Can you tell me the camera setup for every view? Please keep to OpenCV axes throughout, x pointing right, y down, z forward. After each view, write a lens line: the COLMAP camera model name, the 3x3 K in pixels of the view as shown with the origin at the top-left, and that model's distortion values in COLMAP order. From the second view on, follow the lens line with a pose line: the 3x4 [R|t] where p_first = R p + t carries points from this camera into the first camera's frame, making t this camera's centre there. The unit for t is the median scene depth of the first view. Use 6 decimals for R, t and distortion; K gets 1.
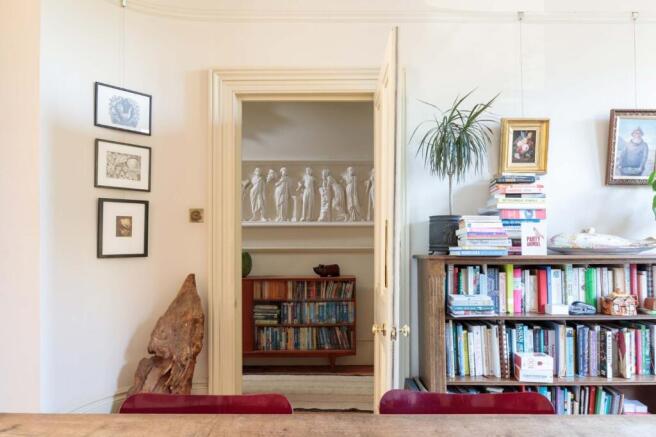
lens RADIAL K [[463.0, 0, 327.5], [0, 463.0, 223.4], [0, 0, 1]] dist [0.008163, 0.001252]
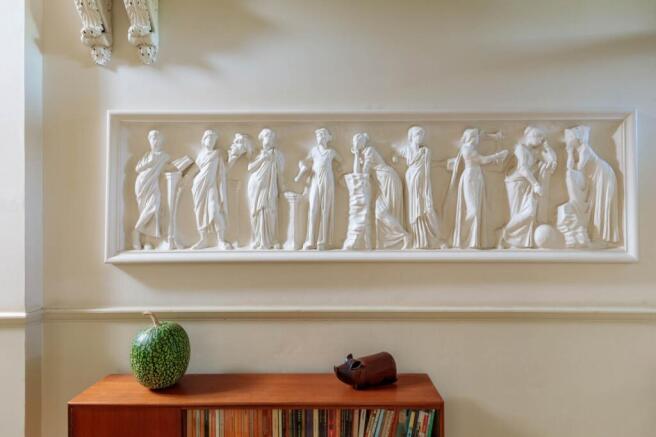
lens RADIAL K [[372.6, 0, 329.2], [0, 372.6, 216.1], [0, 0, 1]] dist [-0.000408, -0.000661]
pose [[0.999926, -0.001218, -0.012127, -0.029386], [0.001602, 0.999494, 0.031766, -0.048038], [0.012083, -0.031783, 0.999422, 0.640180]]
